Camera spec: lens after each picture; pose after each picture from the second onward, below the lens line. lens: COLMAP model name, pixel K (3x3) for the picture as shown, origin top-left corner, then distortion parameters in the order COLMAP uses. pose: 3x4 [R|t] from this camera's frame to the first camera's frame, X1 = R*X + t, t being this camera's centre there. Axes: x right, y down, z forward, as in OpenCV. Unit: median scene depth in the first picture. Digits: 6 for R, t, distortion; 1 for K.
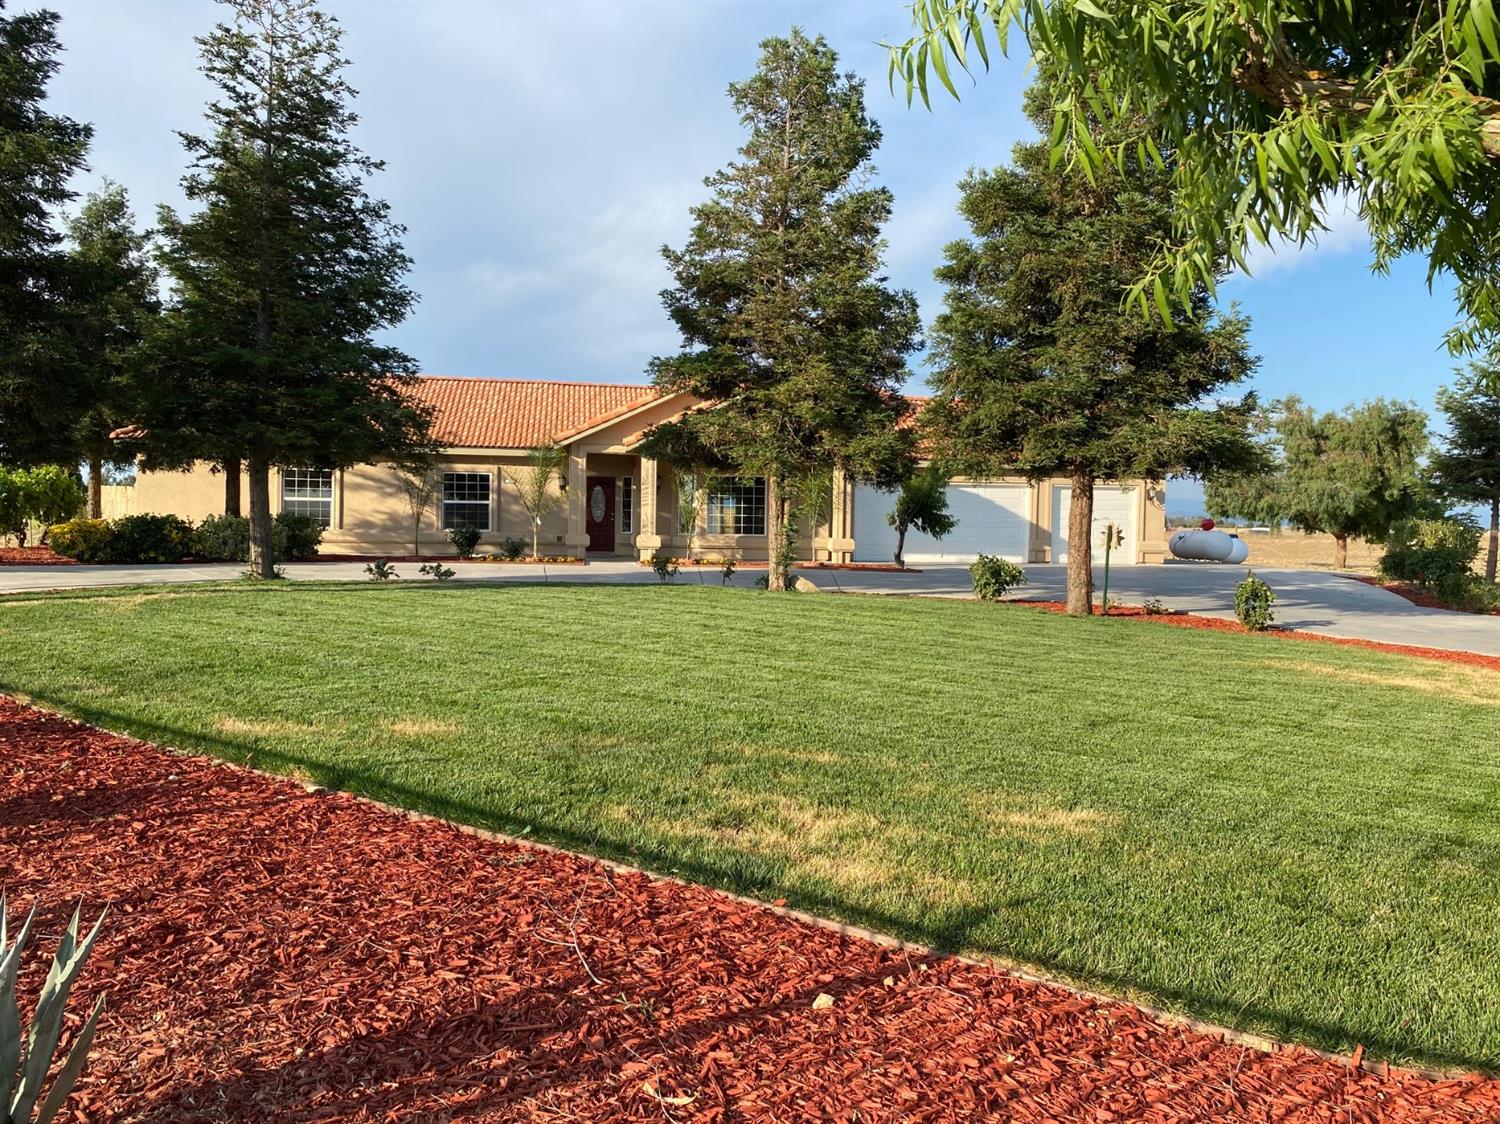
lens RADIAL K [[1122.8, 0, 747.2], [0, 1122.8, 570.8], [0, 0, 1]] dist [0.029161, -0.080643]
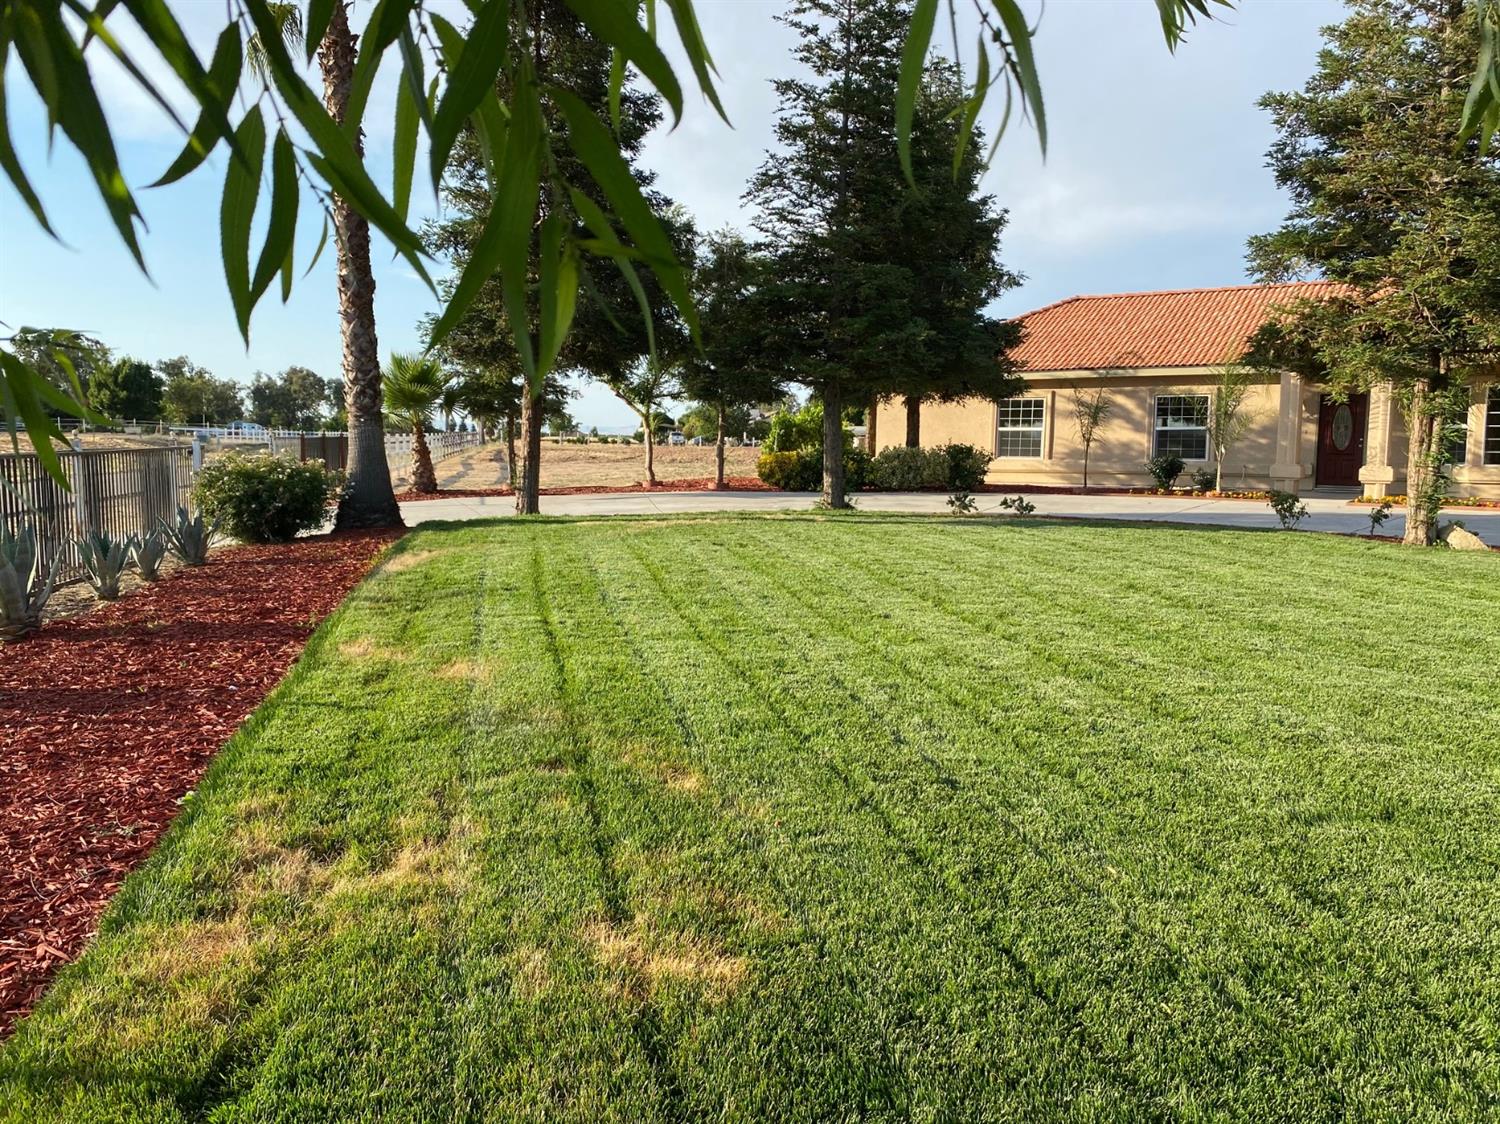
lens RADIAL K [[1122.8, 0, 747.2], [0, 1122.8, 570.8], [0, 0, 1]] dist [0.029161, -0.080643]
pose [[0.732249, 0.066311, -0.677801, 0.147778], [-0.024123, 0.997149, 0.071492, -0.005052], [0.680609, -0.035999, 0.731762, 0.132801]]
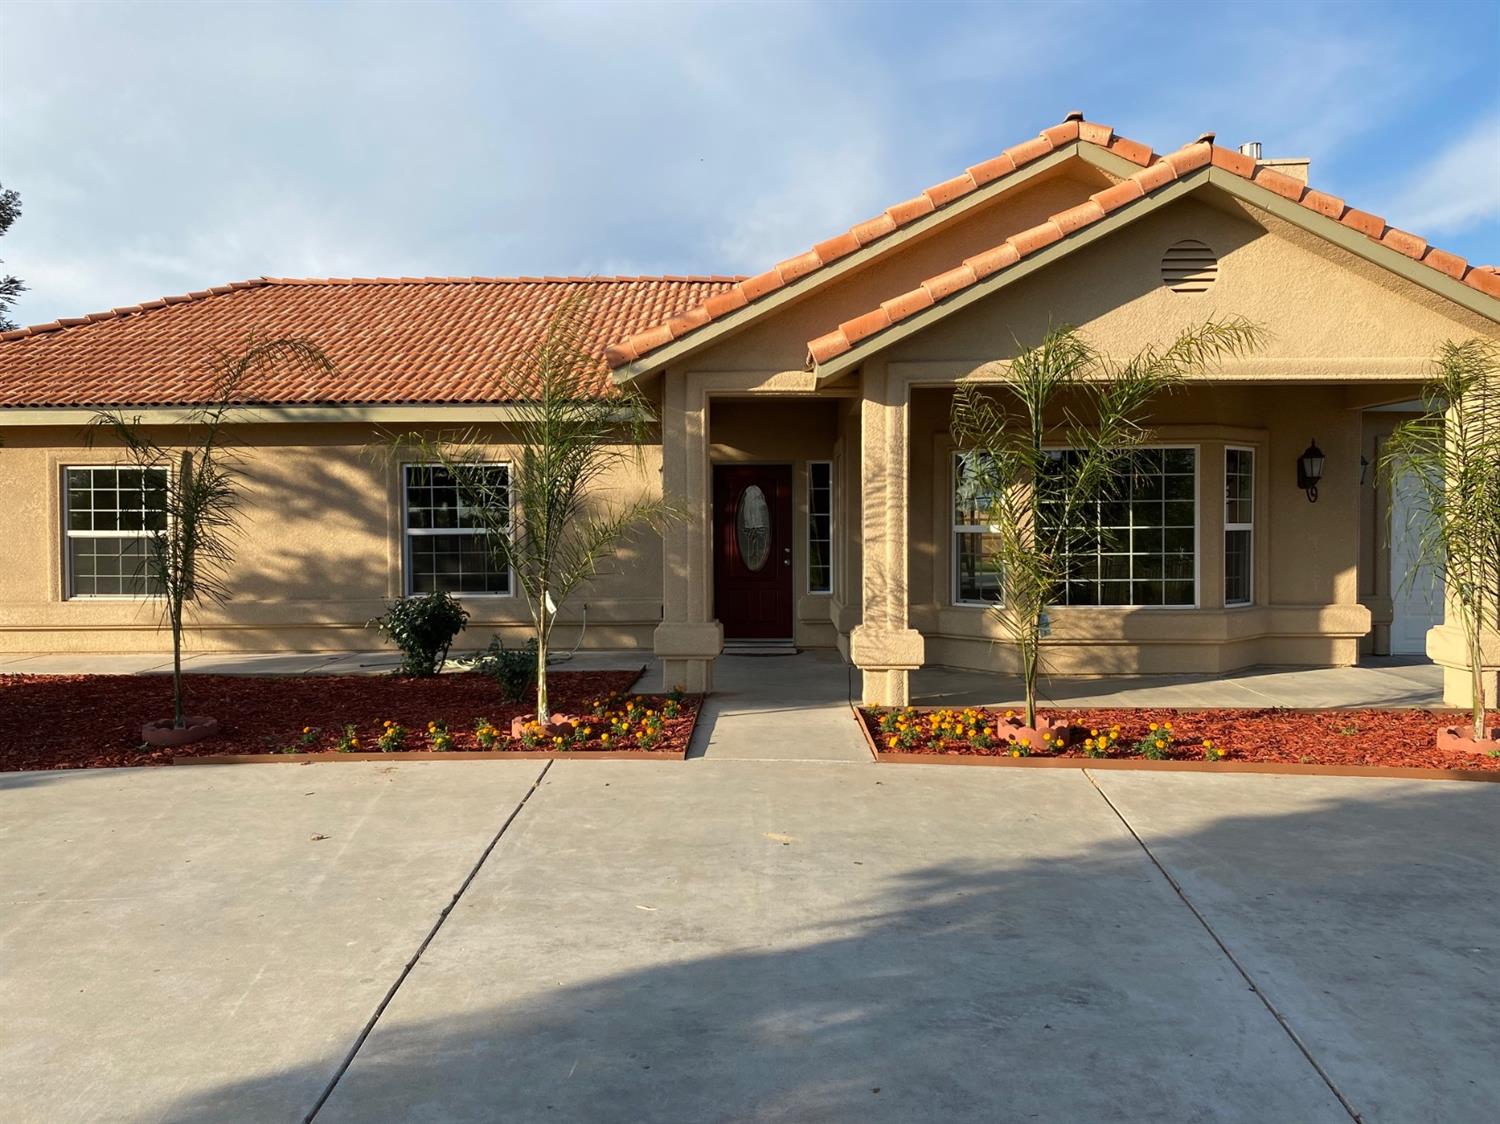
lens RADIAL K [[1122.8, 0, 747.2], [0, 1122.8, 570.8], [0, 0, 1]] dist [0.029161, -0.080643]
pose [[0.985870, -0.015121, -0.166829, -0.083335], [0.015838, 0.999870, 0.002970, -0.057938], [0.166762, -0.005571, 0.985981, 0.755853]]
